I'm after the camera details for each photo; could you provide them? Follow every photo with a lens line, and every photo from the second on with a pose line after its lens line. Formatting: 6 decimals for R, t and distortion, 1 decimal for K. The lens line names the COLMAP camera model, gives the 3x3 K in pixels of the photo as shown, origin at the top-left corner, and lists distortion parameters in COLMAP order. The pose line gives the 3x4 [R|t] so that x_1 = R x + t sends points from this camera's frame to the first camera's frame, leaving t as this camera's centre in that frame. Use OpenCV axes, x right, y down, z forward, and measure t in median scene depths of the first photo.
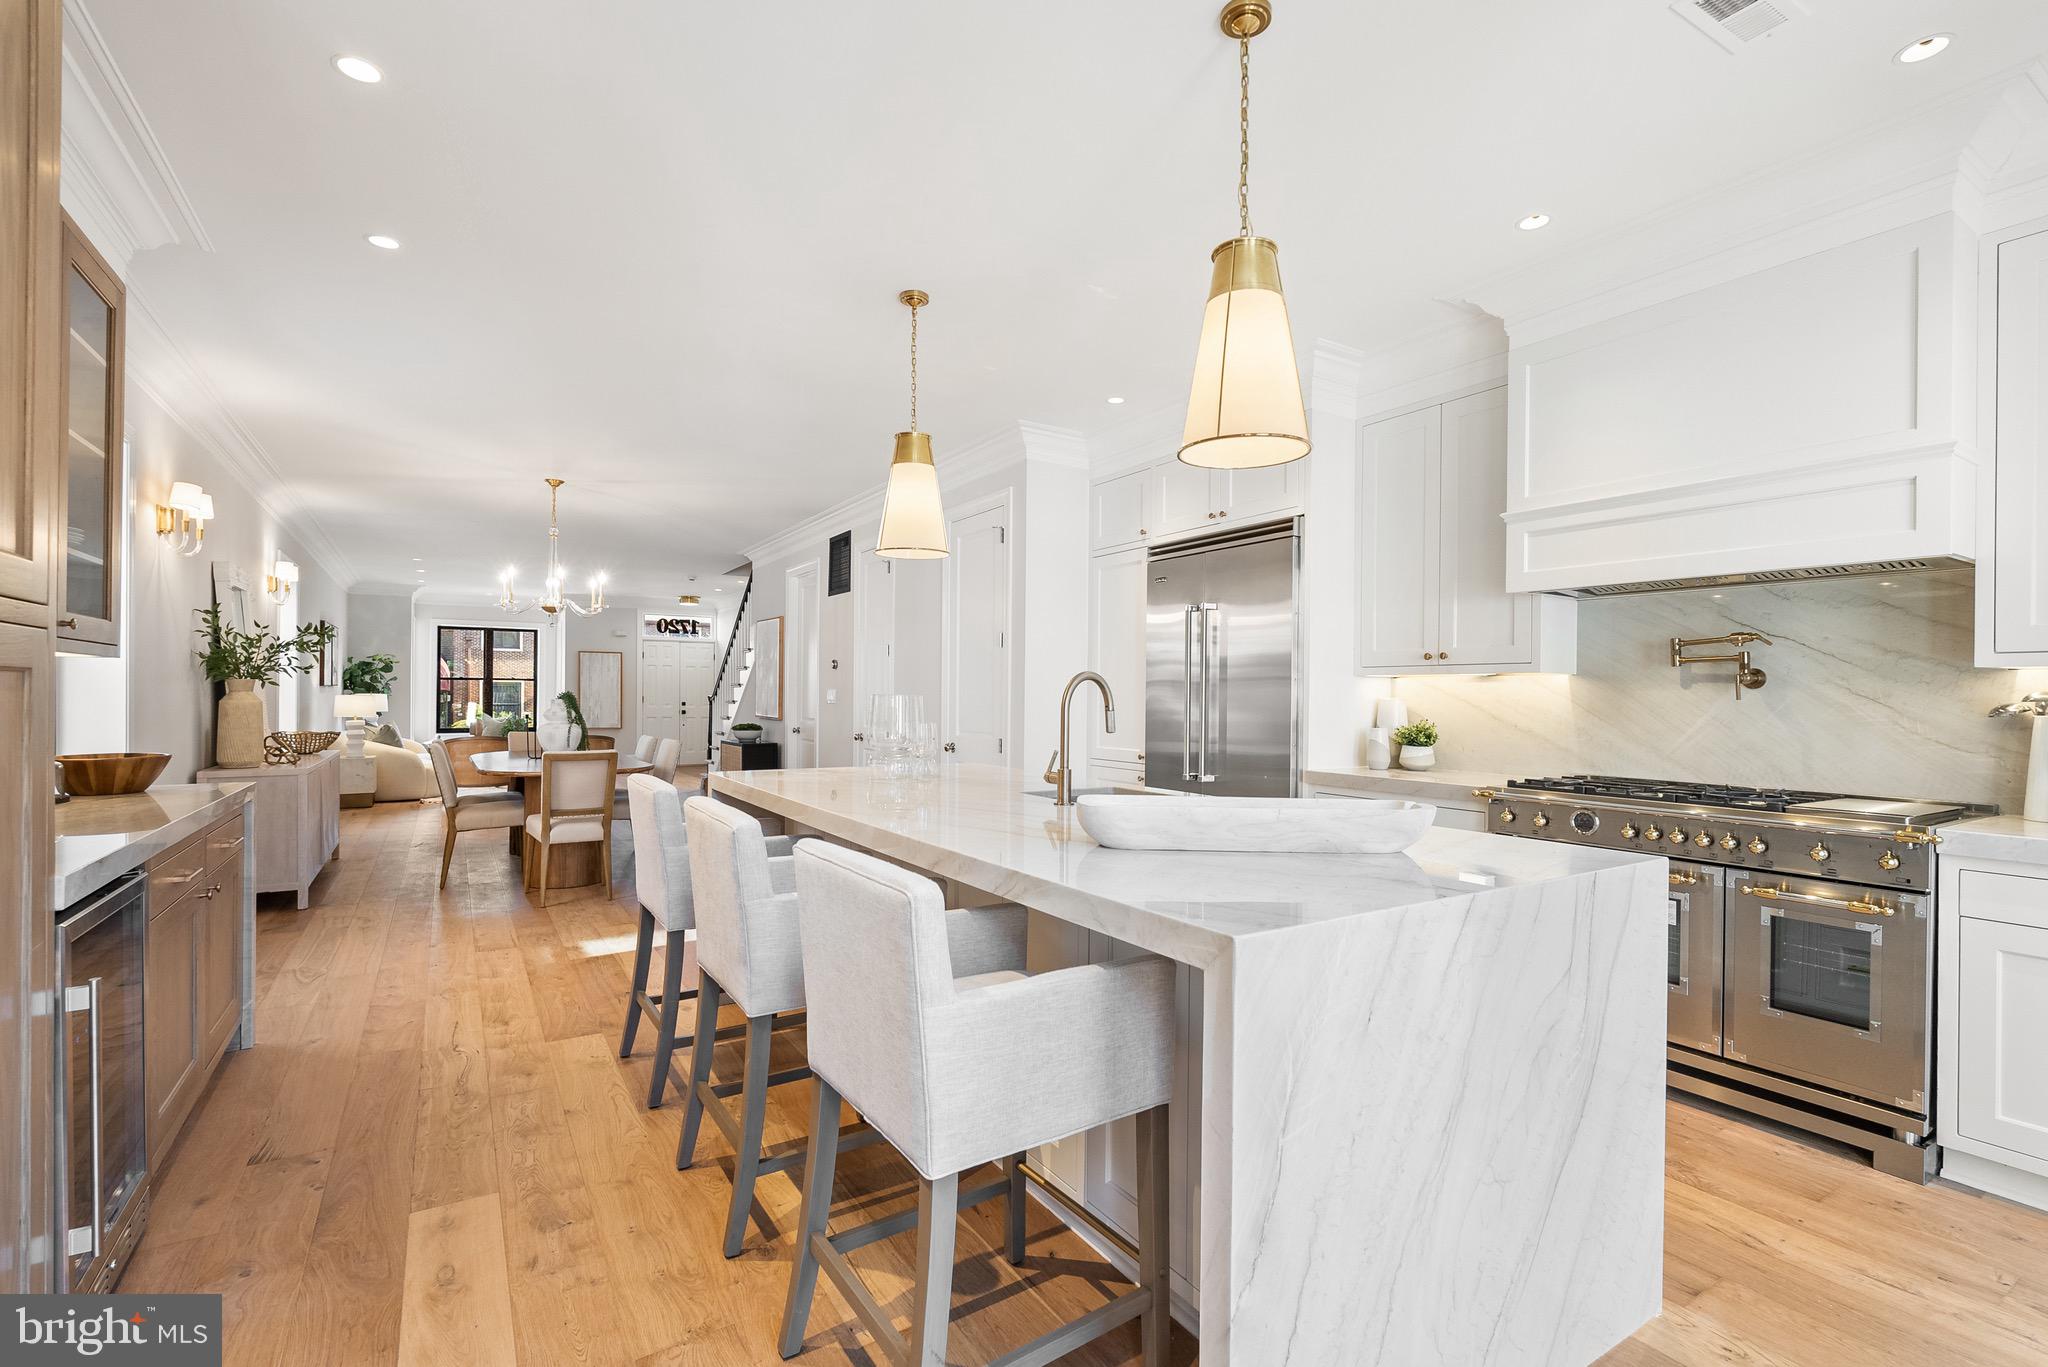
lens RADIAL K [[930.7, 0, 1031.4], [0, 930.7, 695.6], [0, 0, 1]] dist [-0.002102, 0.001848]
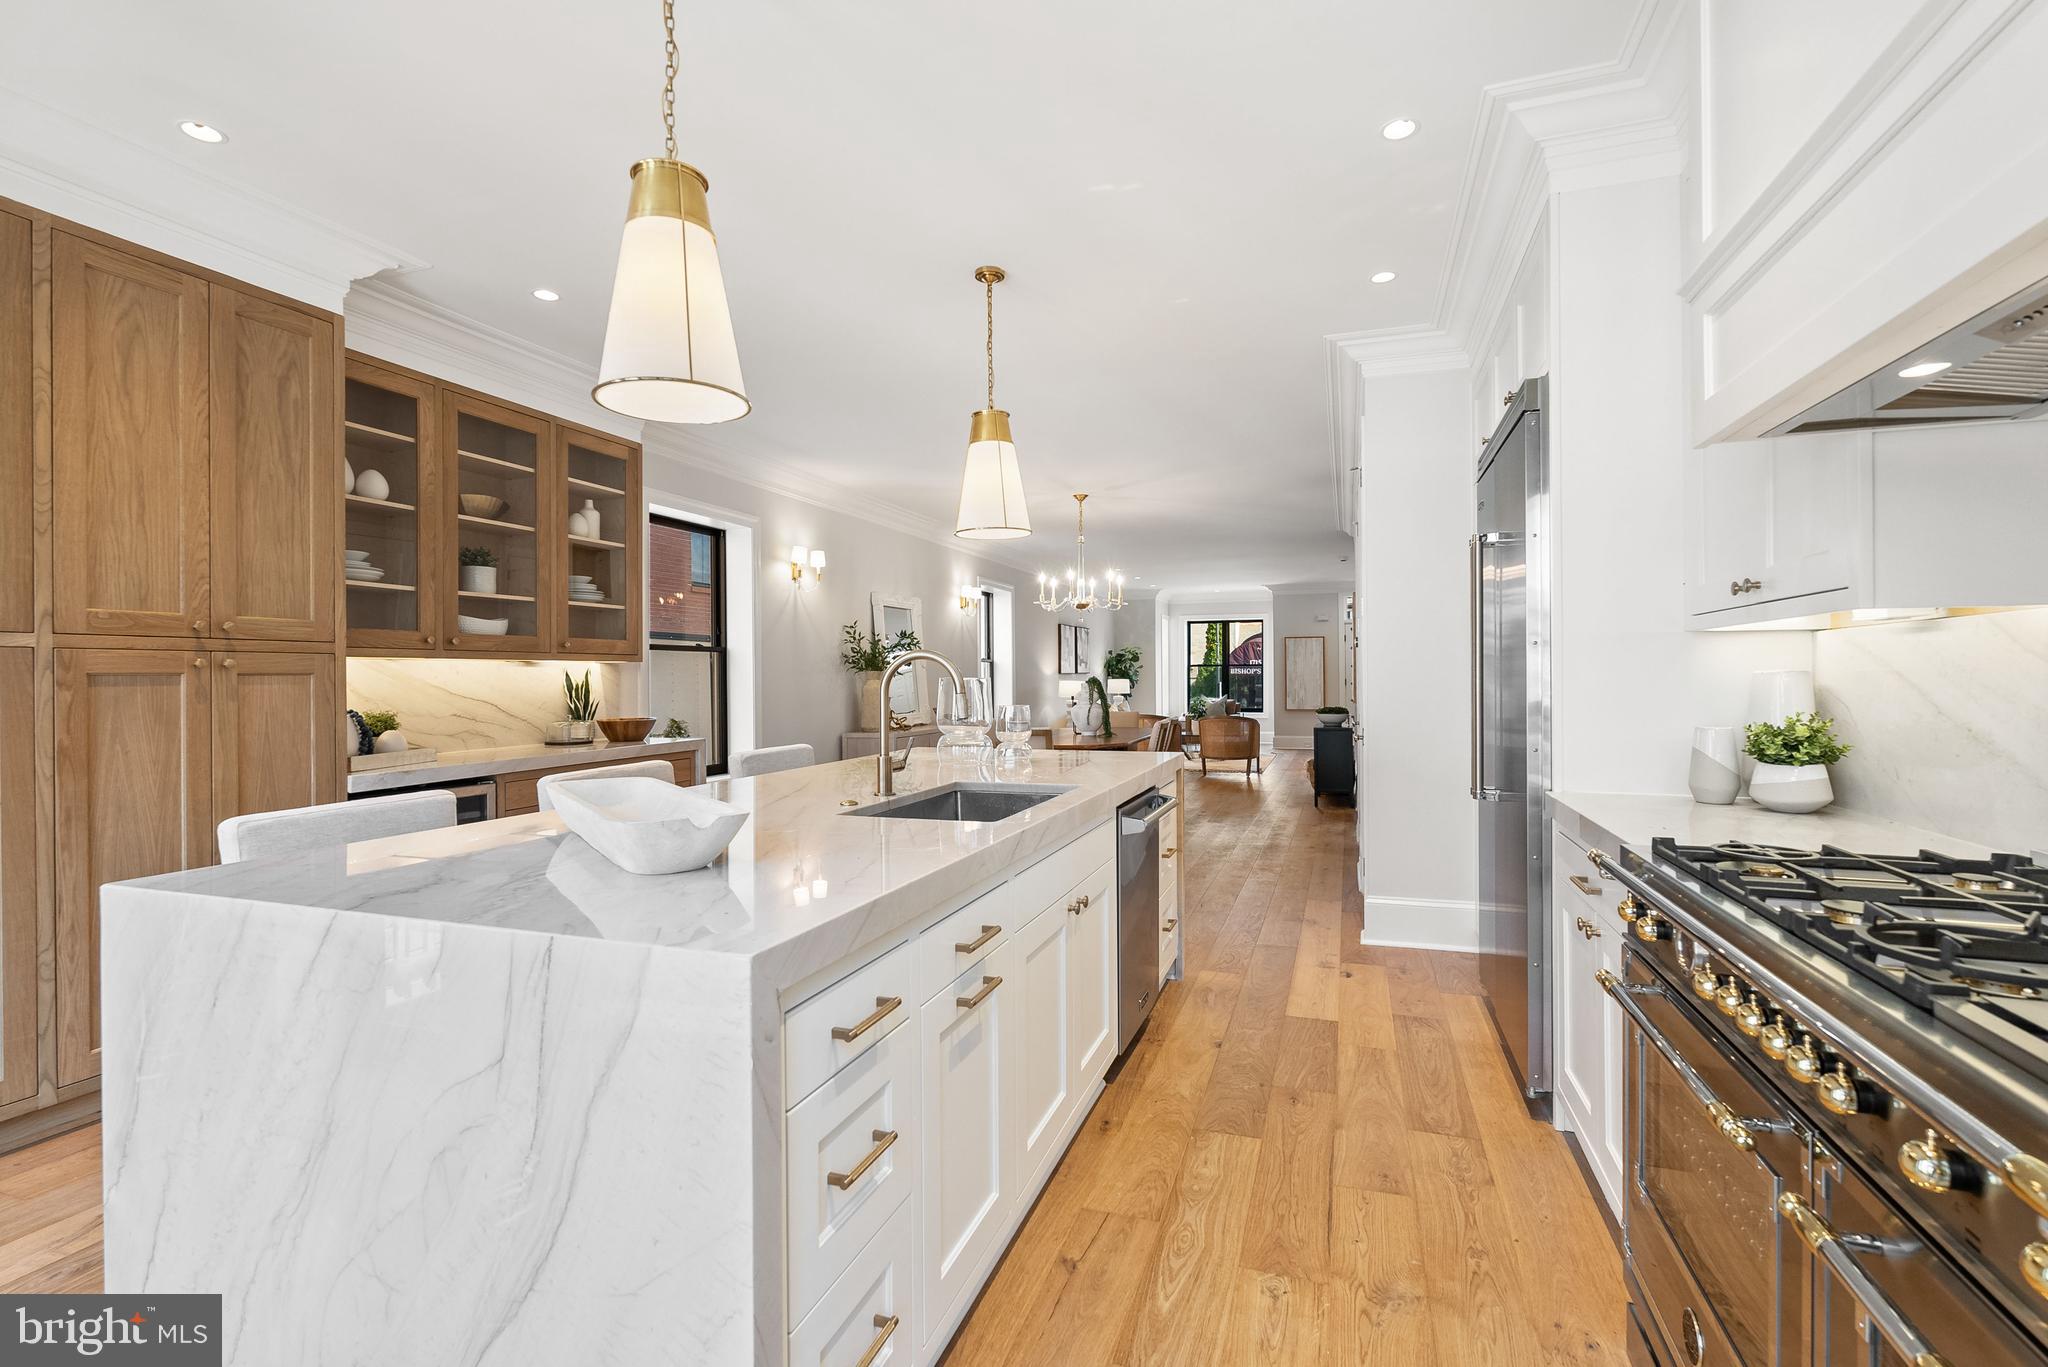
lens RADIAL K [[930.7, 0, 1030.1], [0, 930.7, 677.8], [0, 0, 1]] dist [-0.002102, 0.001848]
pose [[0.617809, -0.011539, -0.786244, 0.736441], [0.011510, 0.999918, -0.005630, 0.006400], [0.786244, -0.005572, 0.617891, 0.468431]]
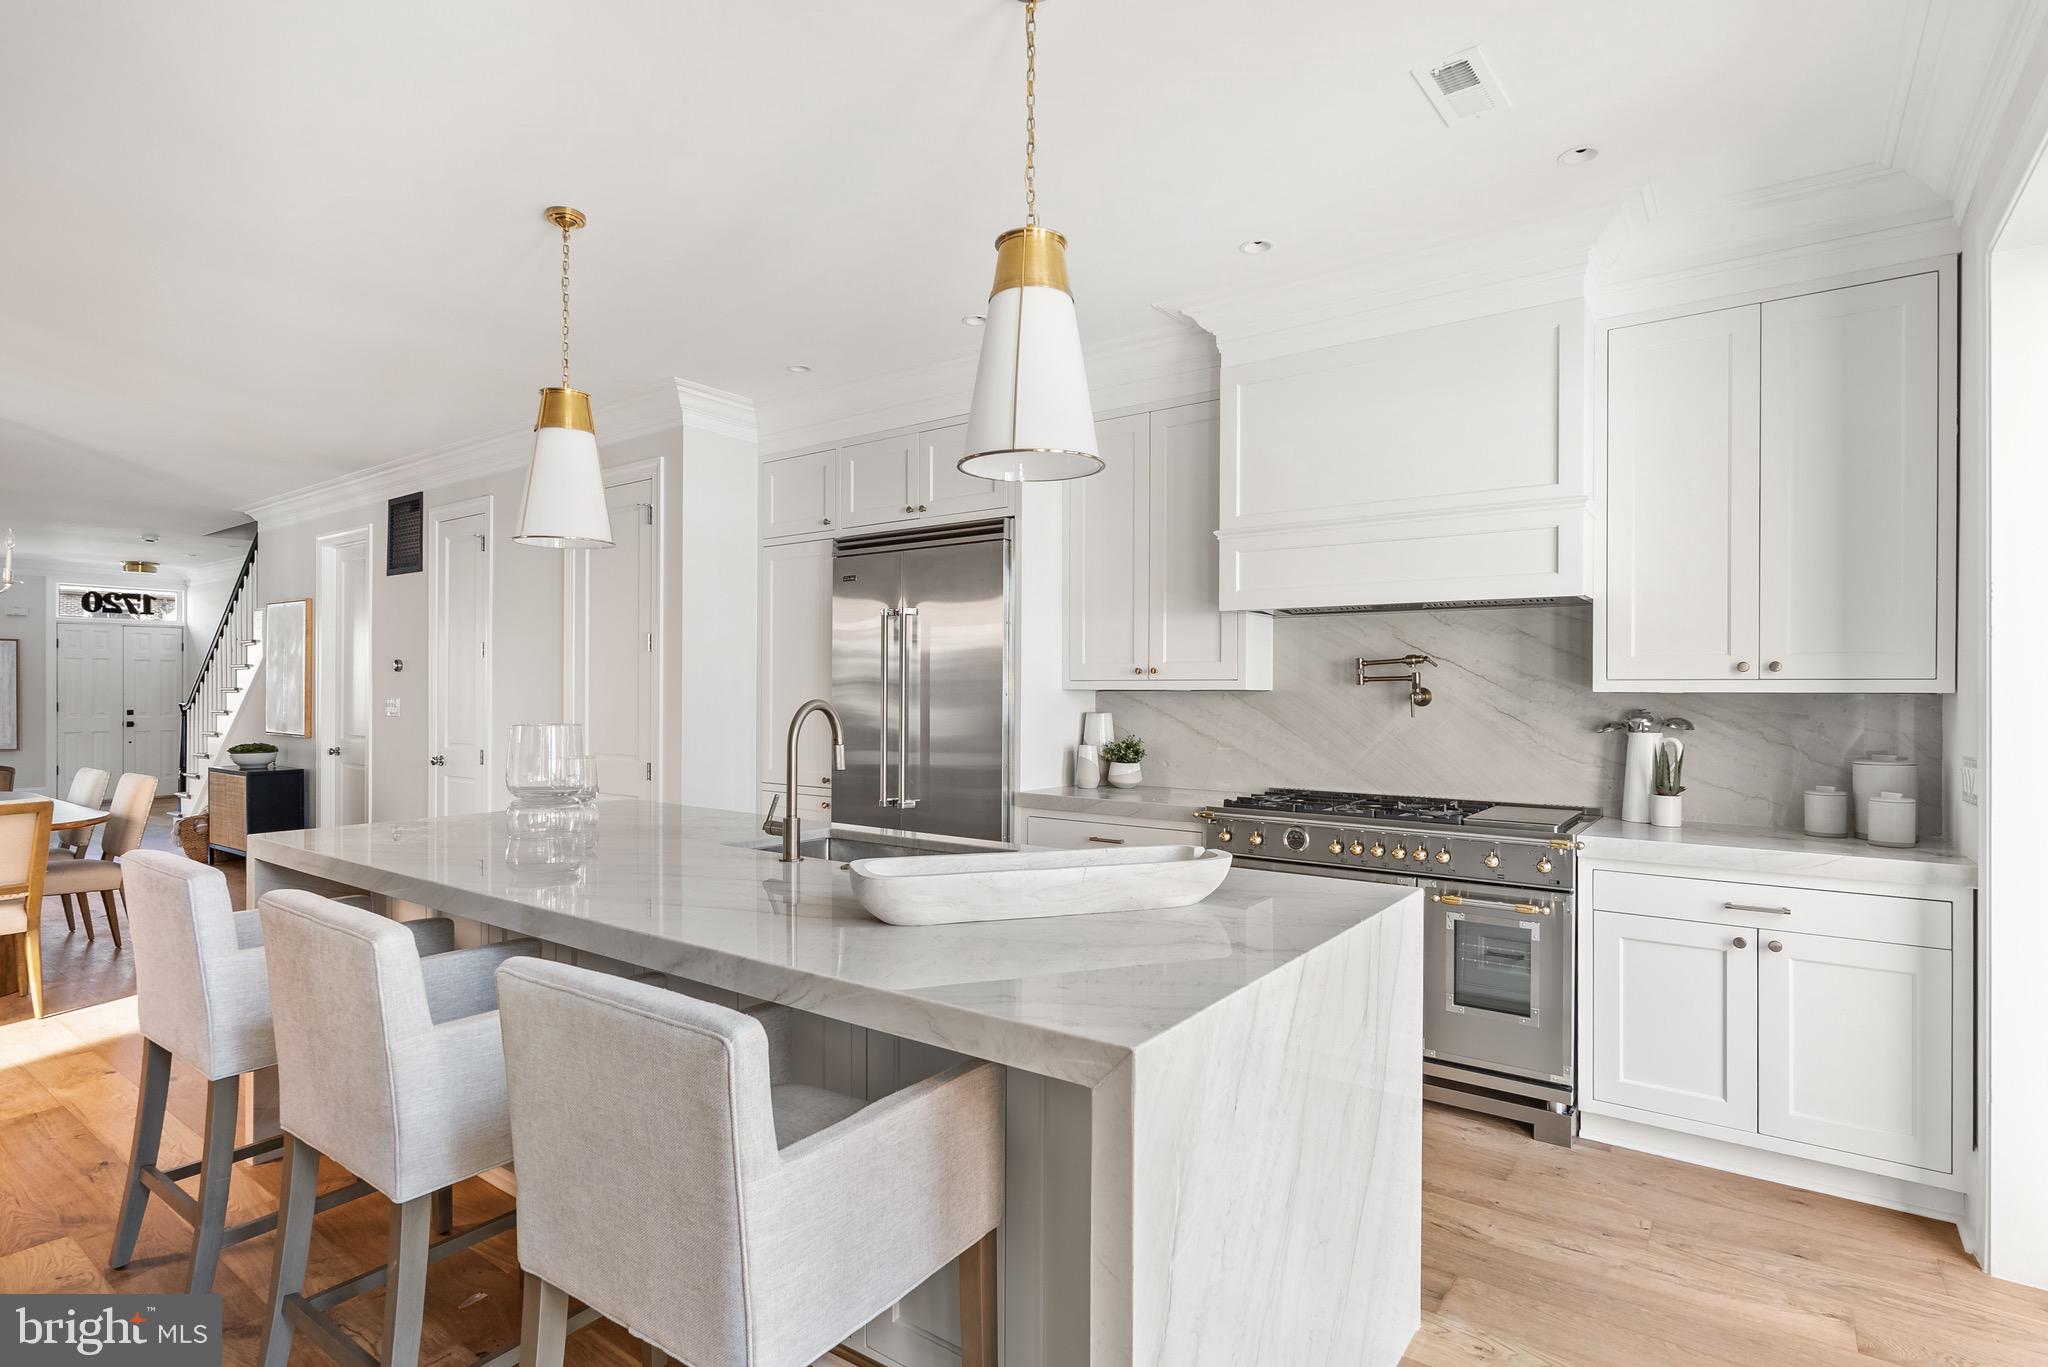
lens RADIAL K [[1029.4, 0, 1029.5], [0, 1029.4, 688.7], [0, 0, 1]] dist [-0.000128, 0.001720]
pose [[0.929623, -0.005386, 0.368473, -0.095180], [0.004345, 0.999984, 0.003654, -0.035405], [-0.368487, -0.001795, 0.929631, 0.054367]]
